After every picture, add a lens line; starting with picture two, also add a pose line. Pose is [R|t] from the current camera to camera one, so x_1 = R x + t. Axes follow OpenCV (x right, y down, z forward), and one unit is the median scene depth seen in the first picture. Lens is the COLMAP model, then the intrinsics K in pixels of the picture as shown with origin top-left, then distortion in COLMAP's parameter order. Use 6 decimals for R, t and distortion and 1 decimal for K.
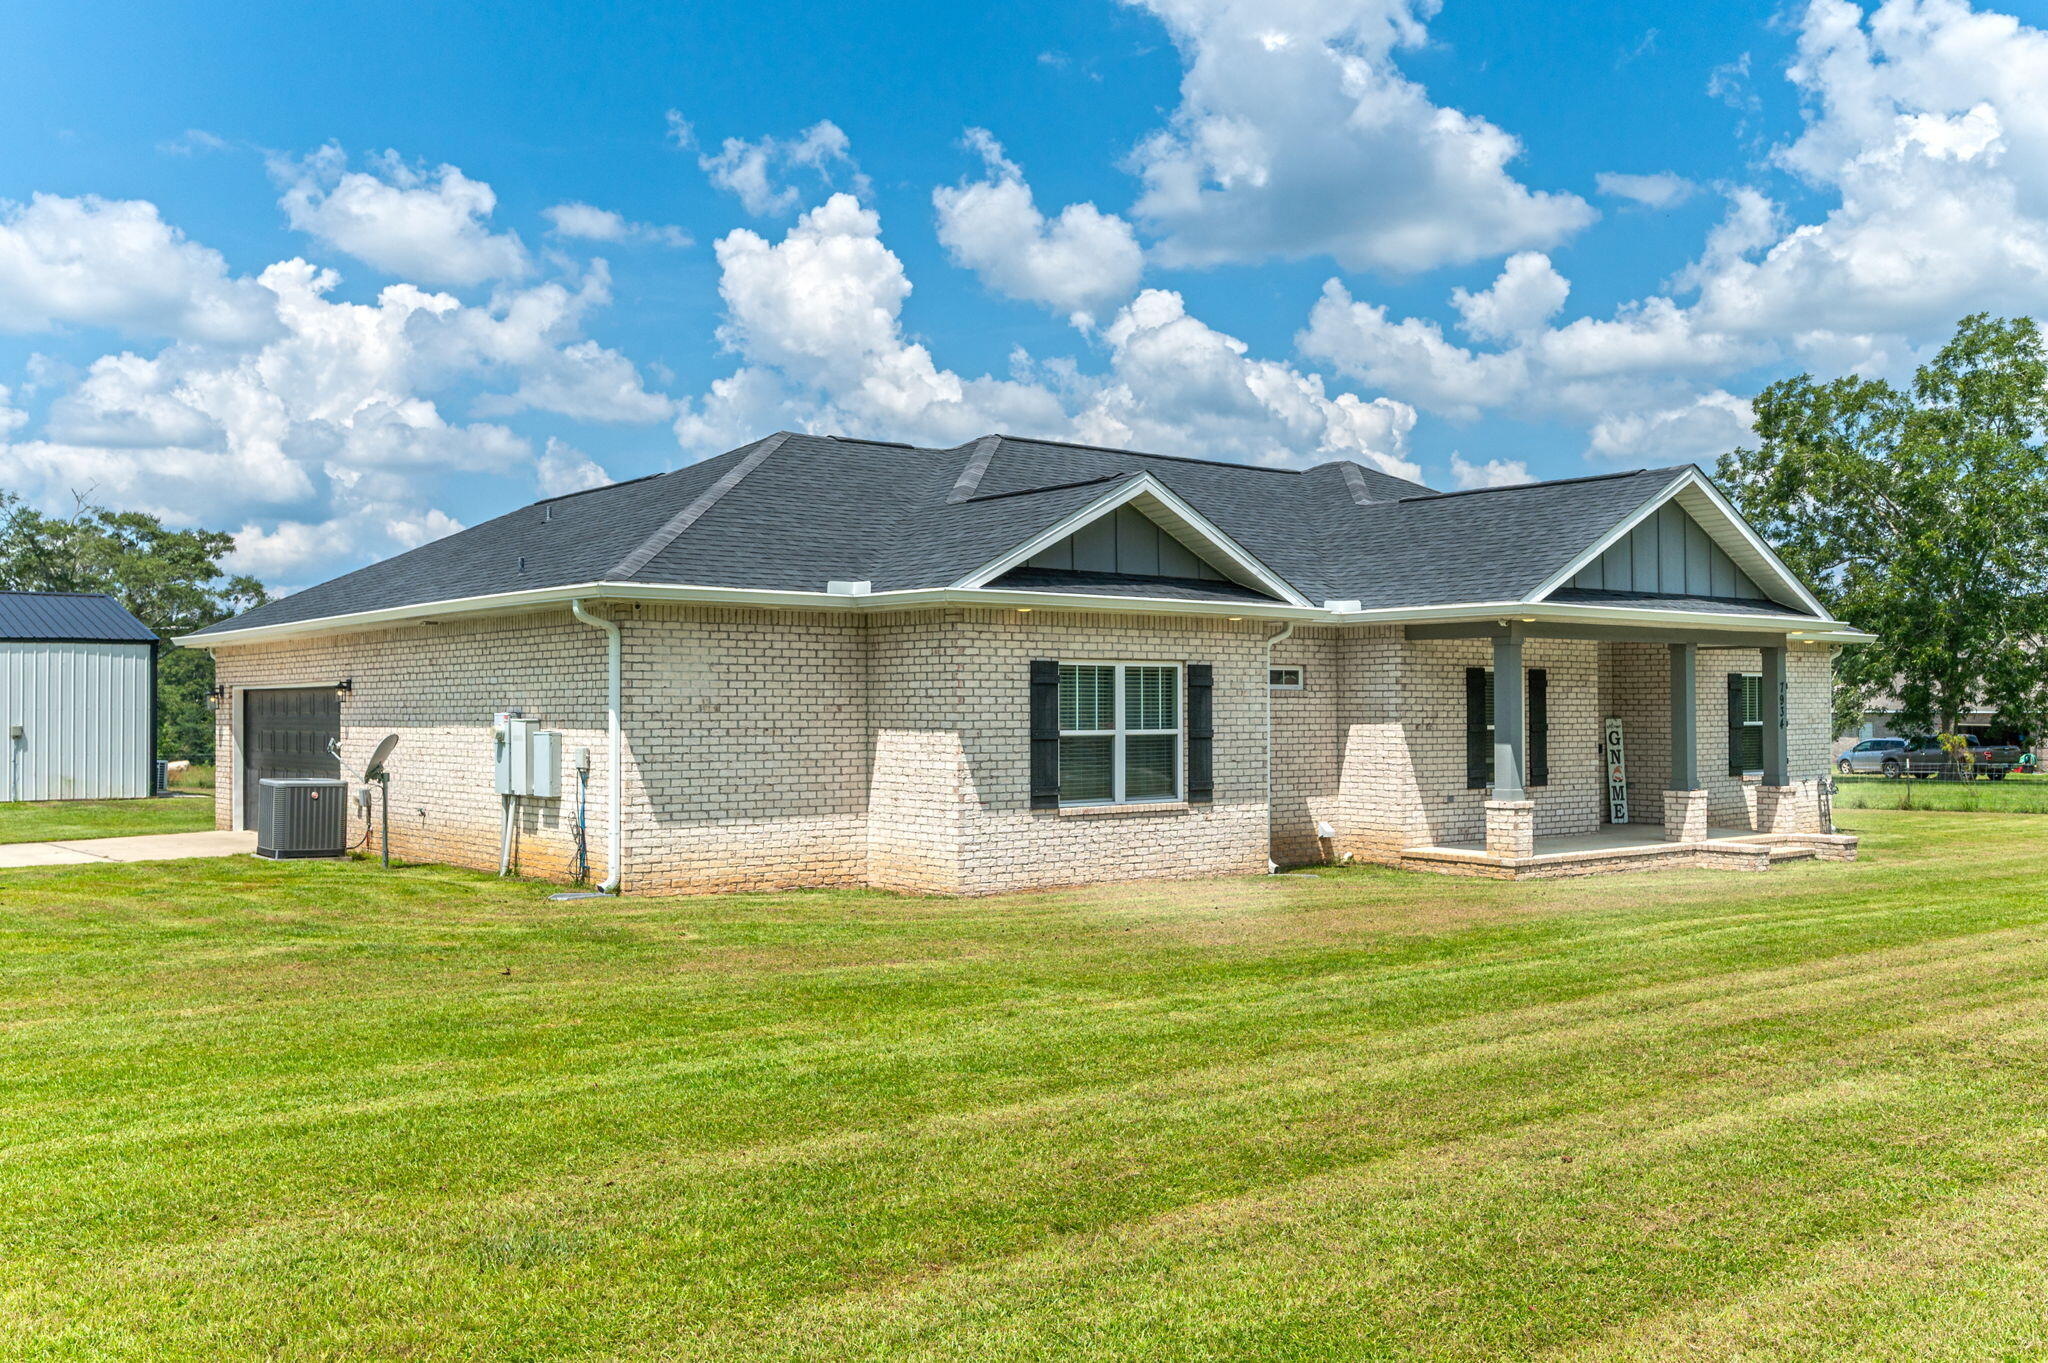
lens RADIAL K [[1731.9, 0, 1136.4], [0, 1731.9, 682.9], [0, 0, 1]] dist [-0.021889, -0.003386]
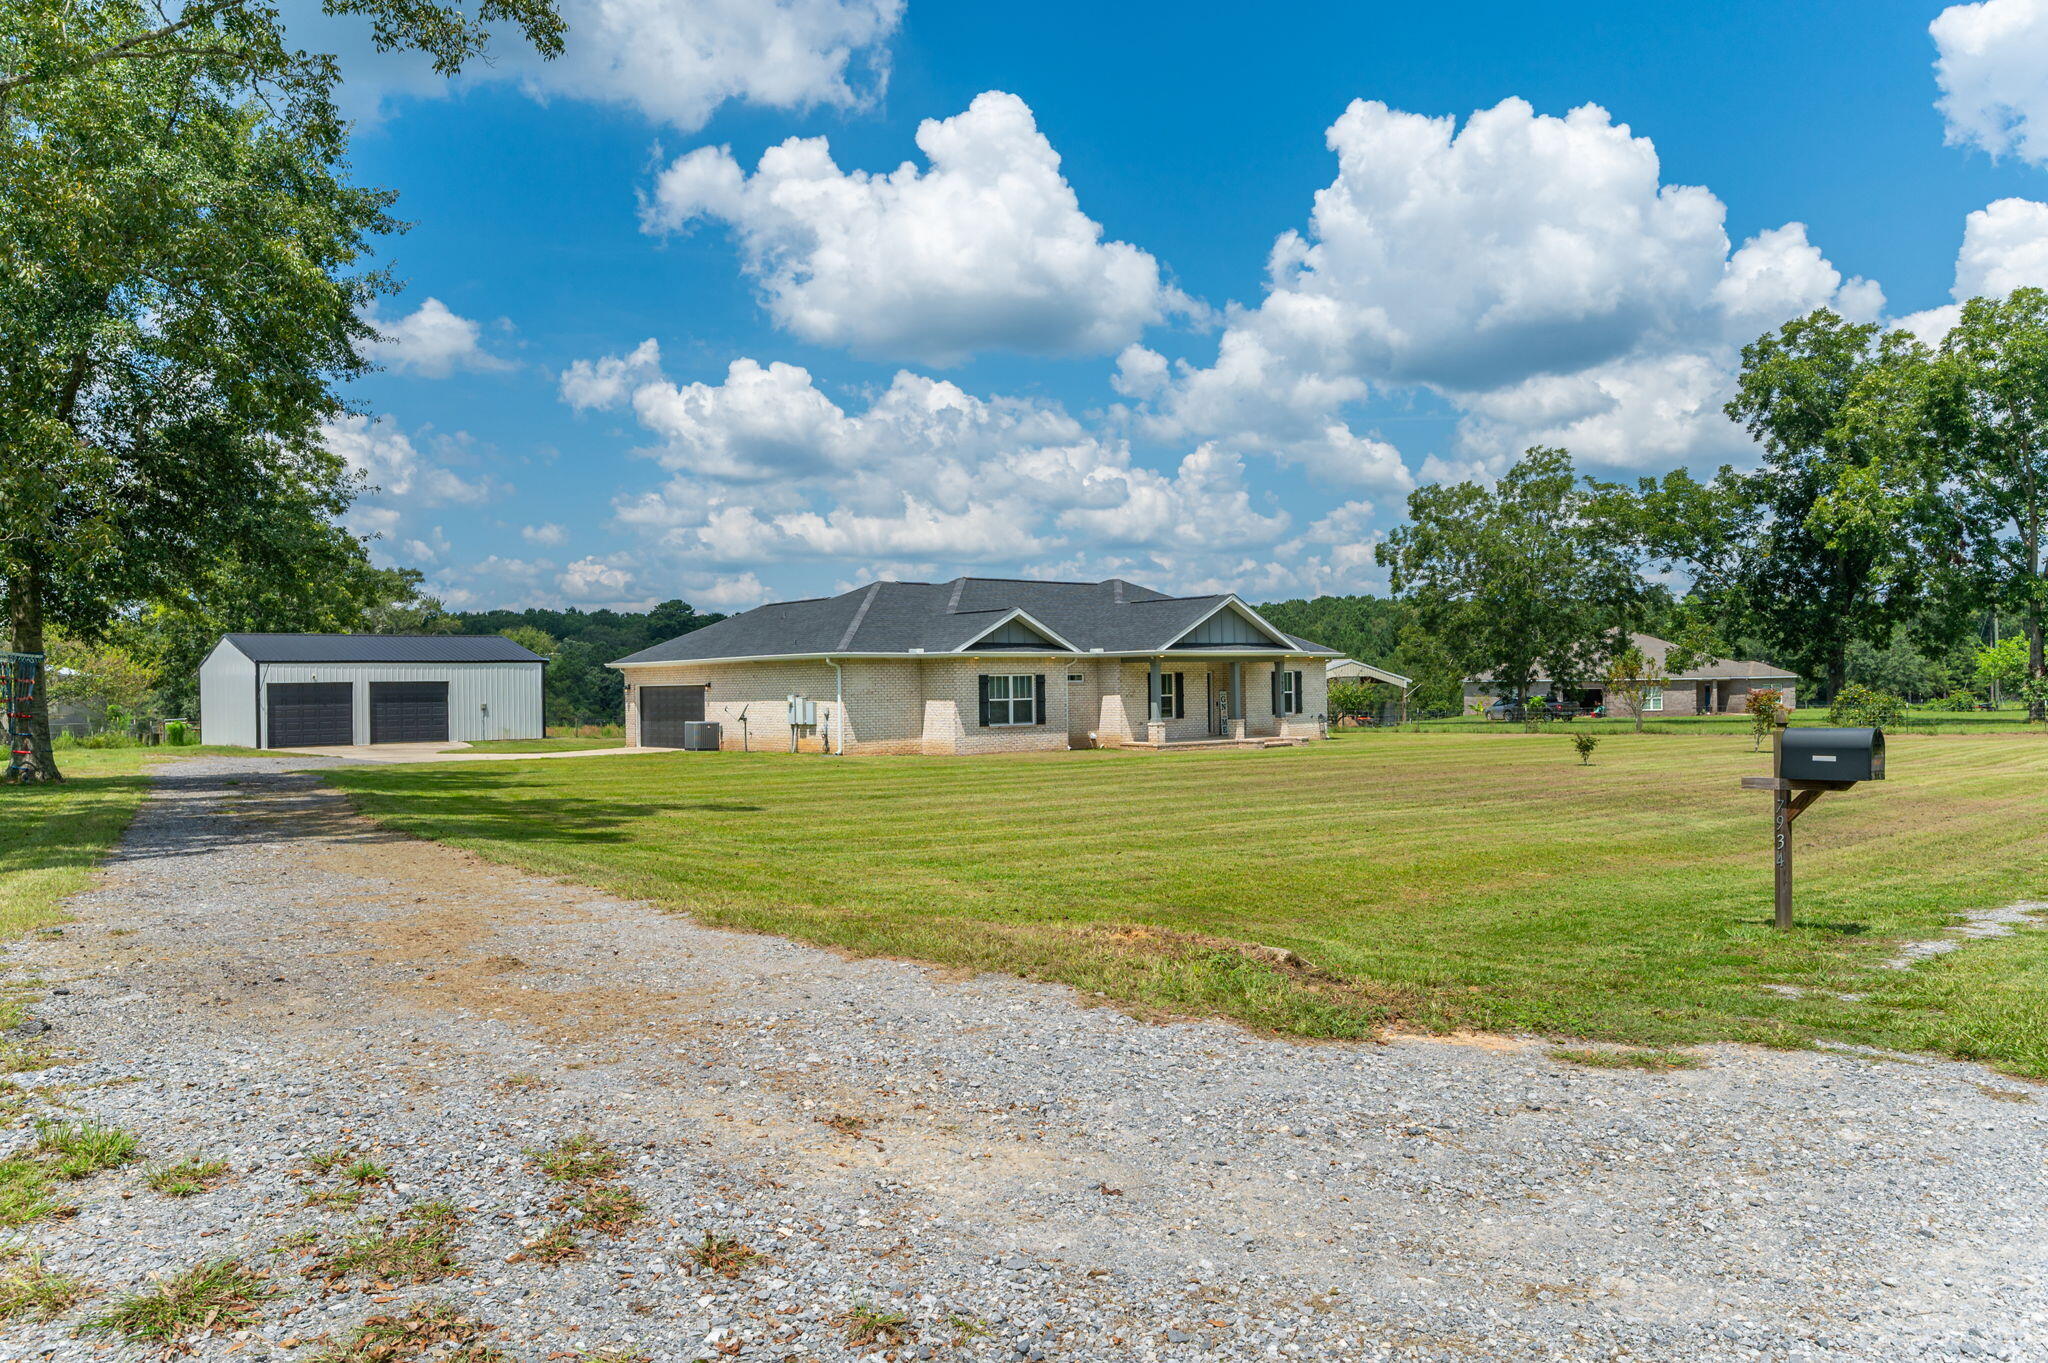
lens RADIAL K [[1731.9, 0, 1136.4], [0, 1731.9, 682.9], [0, 0, 1]] dist [-0.021889, -0.003386]
pose [[0.999559, -0.013780, 0.026289, 0.046940], [0.013269, 0.999721, 0.019538, -0.019740], [-0.026551, -0.019181, 0.999463, -0.707960]]
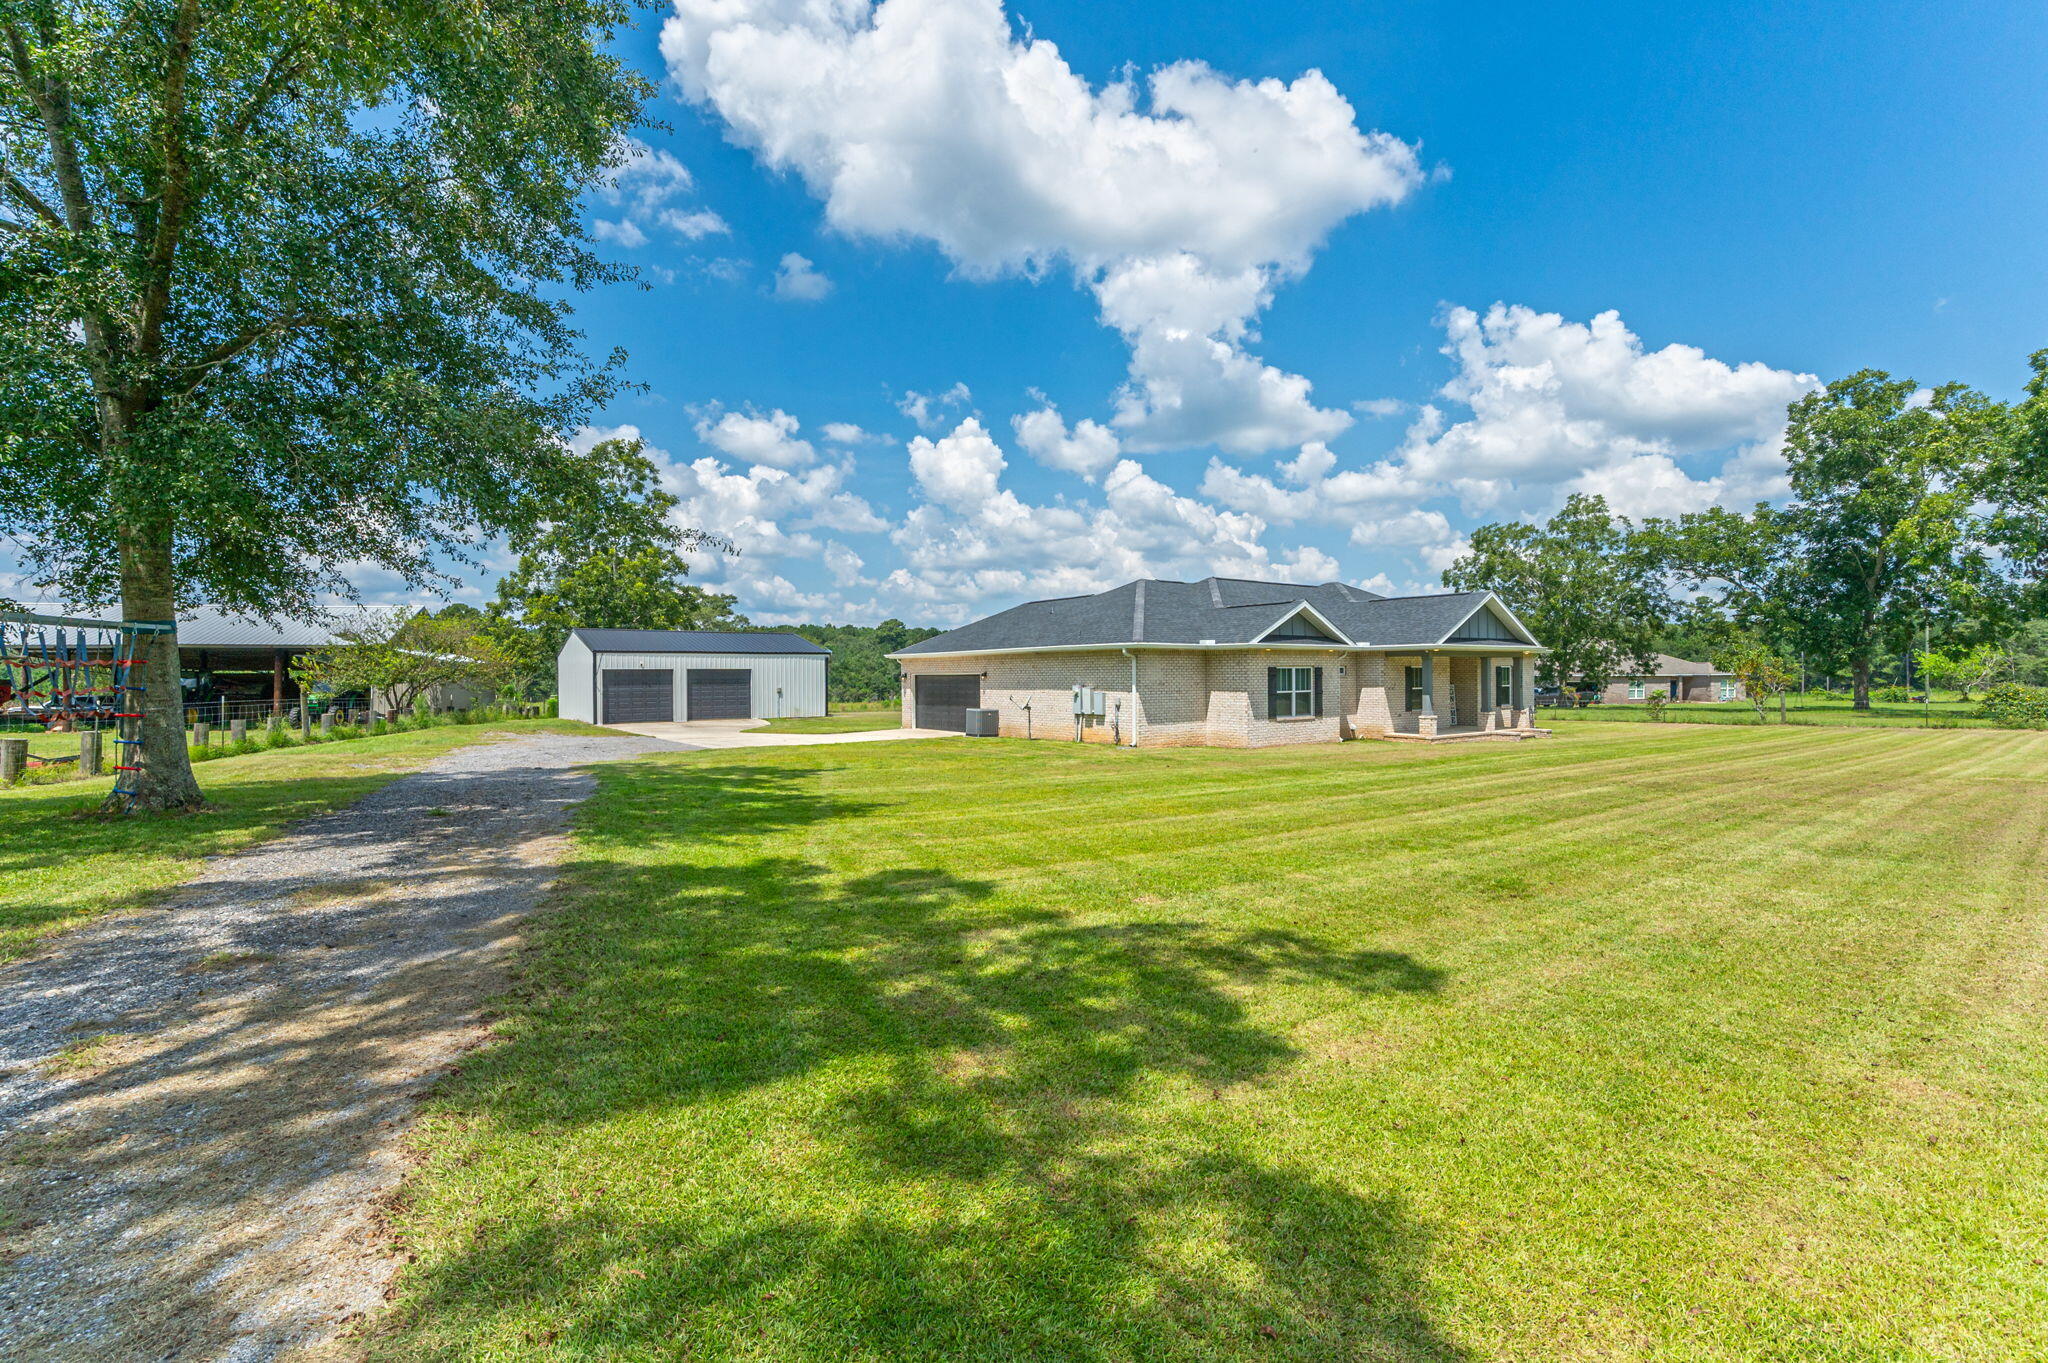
lens RADIAL K [[905.5, 0, 1018.9], [0, 905.5, 677.9], [0, 0, 1]] dist [-0.000772, -0.000091]
pose [[0.997619, -0.004413, -0.068818, -0.138470], [0.006065, 0.999698, 0.023803, -0.012433], [0.068692, -0.024164, 0.997345, -0.196341]]
